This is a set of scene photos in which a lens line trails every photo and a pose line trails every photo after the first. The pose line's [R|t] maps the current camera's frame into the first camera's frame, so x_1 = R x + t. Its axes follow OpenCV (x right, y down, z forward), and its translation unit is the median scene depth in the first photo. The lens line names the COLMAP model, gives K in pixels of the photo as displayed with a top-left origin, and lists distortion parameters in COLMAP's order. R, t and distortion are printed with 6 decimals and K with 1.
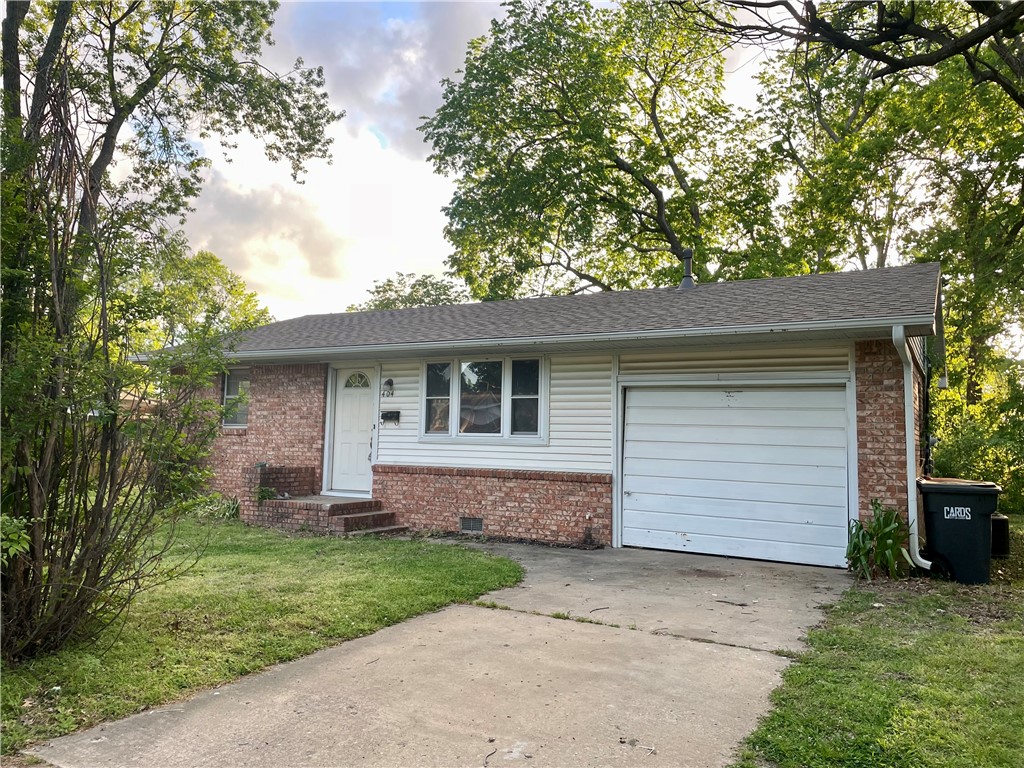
lens RADIAL K [[781.7, 0, 517.4], [0, 781.7, 382.5], [0, 0, 1]] dist [0.073599, -0.086020]
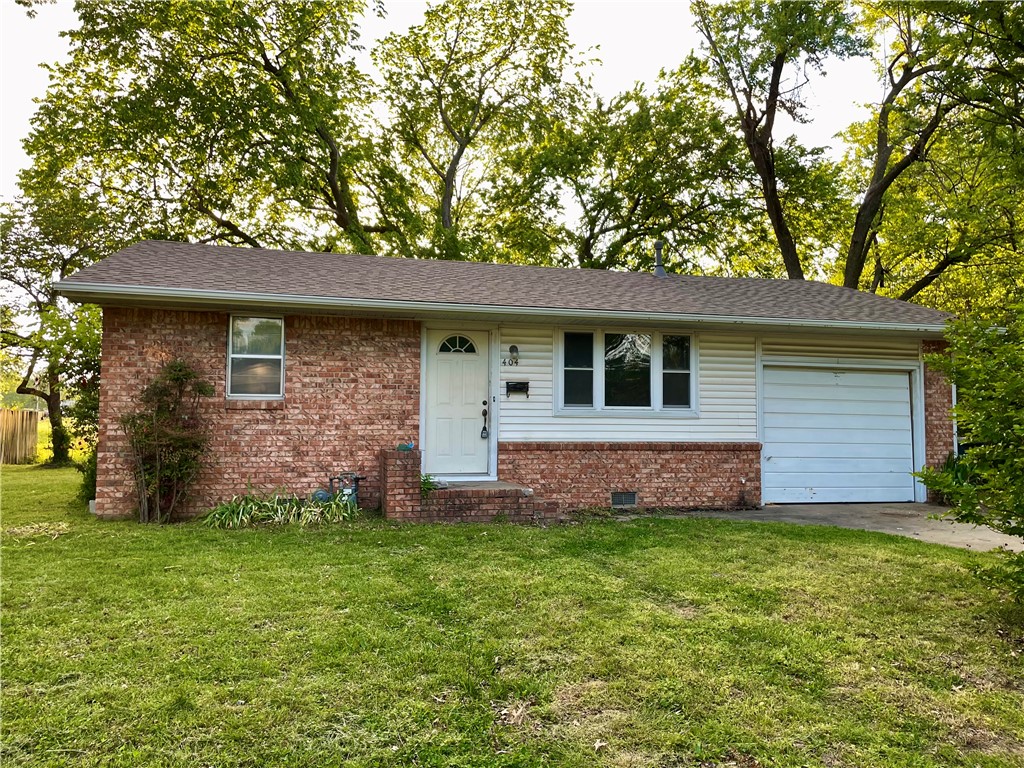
lens RADIAL K [[781.7, 0, 512.7], [0, 781.7, 380.6], [0, 0, 1]] dist [0.073599, -0.086020]
pose [[0.714485, 0.017940, 0.699421, -0.856106], [-0.045066, 0.998775, 0.020418, 0.018958], [-0.698198, -0.046109, 0.714418, 0.402066]]
